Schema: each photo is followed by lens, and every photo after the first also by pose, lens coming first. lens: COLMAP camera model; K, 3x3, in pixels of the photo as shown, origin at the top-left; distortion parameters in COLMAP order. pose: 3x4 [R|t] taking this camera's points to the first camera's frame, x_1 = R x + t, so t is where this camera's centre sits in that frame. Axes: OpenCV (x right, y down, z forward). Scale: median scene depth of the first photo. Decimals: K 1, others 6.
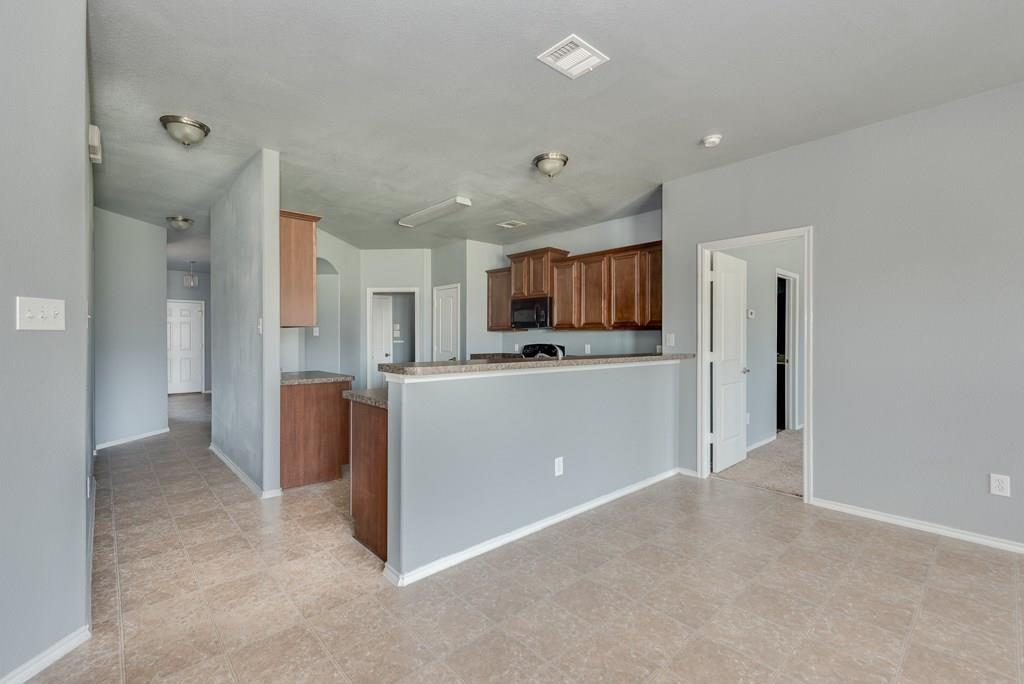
lens RADIAL K [[450.8, 0, 506.0], [0, 450.8, 343.4], [0, 0, 1]] dist [0.002662, -0.000331]
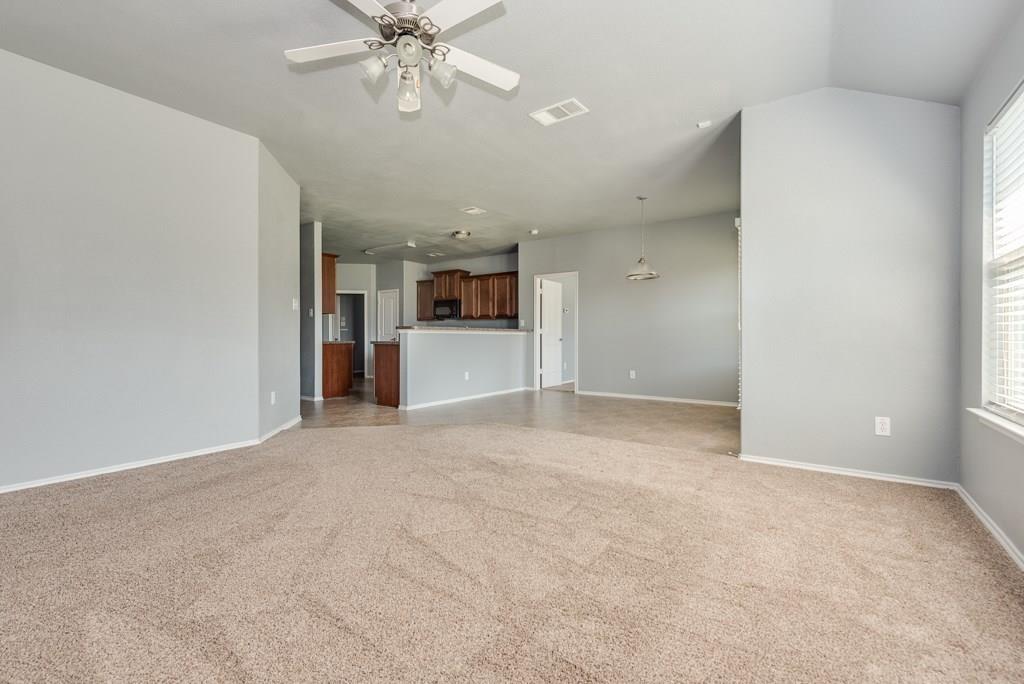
lens RADIAL K [[450.8, 0, 515.7], [0, 450.8, 342.2], [0, 0, 1]] dist [0.002662, -0.000331]
pose [[0.971107, -0.002774, 0.238629, -0.100416], [0.003498, 0.999990, -0.002614, 0.061640], [-0.238619, 0.003373, 0.971107, -0.685432]]
